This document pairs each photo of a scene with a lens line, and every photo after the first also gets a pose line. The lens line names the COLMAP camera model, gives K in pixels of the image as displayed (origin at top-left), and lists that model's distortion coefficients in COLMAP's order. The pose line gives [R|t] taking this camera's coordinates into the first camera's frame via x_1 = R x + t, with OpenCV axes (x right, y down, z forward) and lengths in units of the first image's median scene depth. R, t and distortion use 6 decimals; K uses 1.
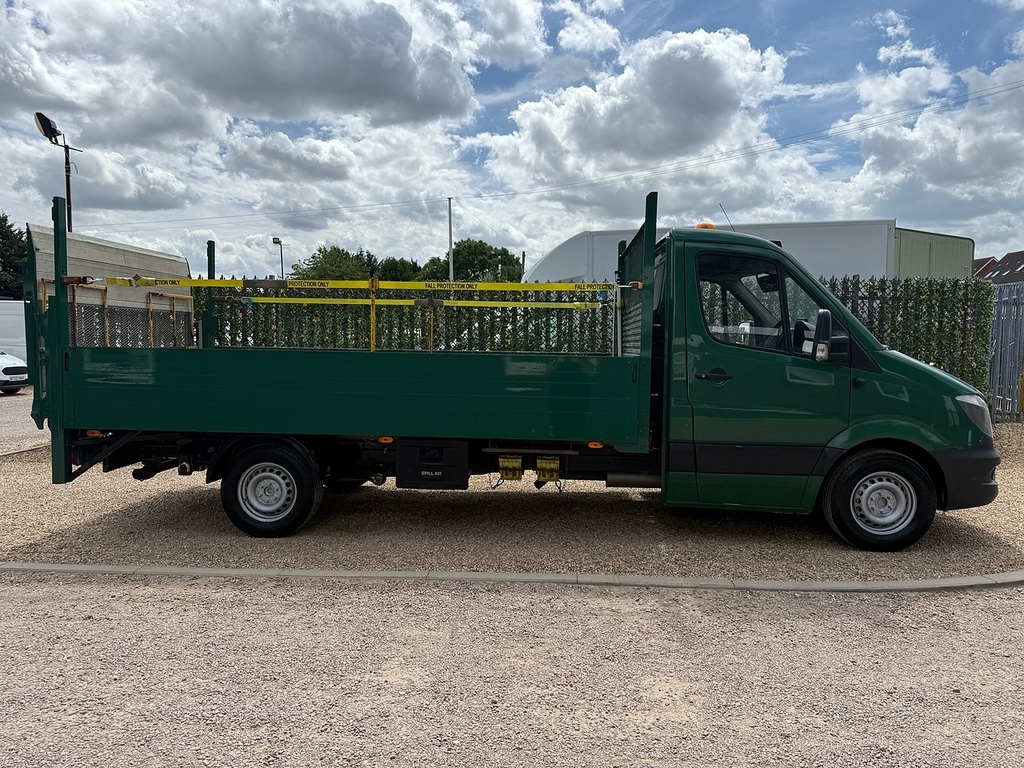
lens RADIAL K [[705.4, 0, 517.9], [0, 705.4, 398.2], [0, 0, 1]] dist [0.072236, -0.095656]
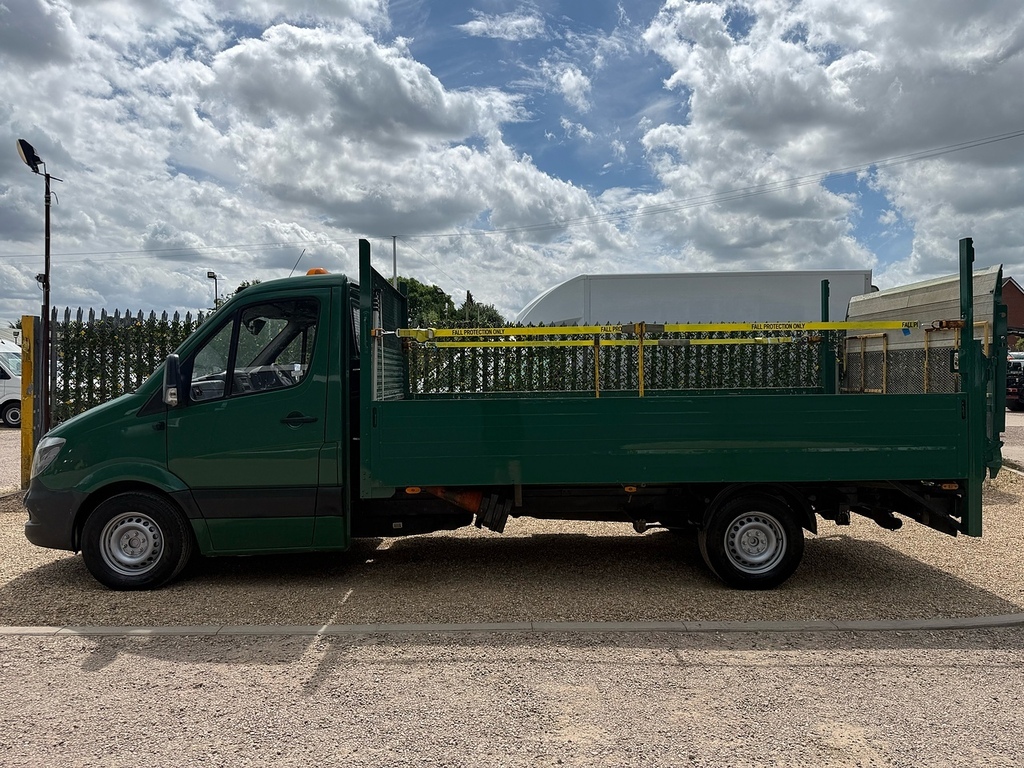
lens RADIAL K [[714.8, 0, 512.0], [0, 714.8, 384.0], [0, 0, 1]] dist [0.029295, -0.036322]
pose [[0.993673, 0.005232, 0.112191, -0.266408], [0.002998, 0.997323, -0.073061, -0.009656], [-0.112273, 0.072935, 0.990997, 0.008021]]
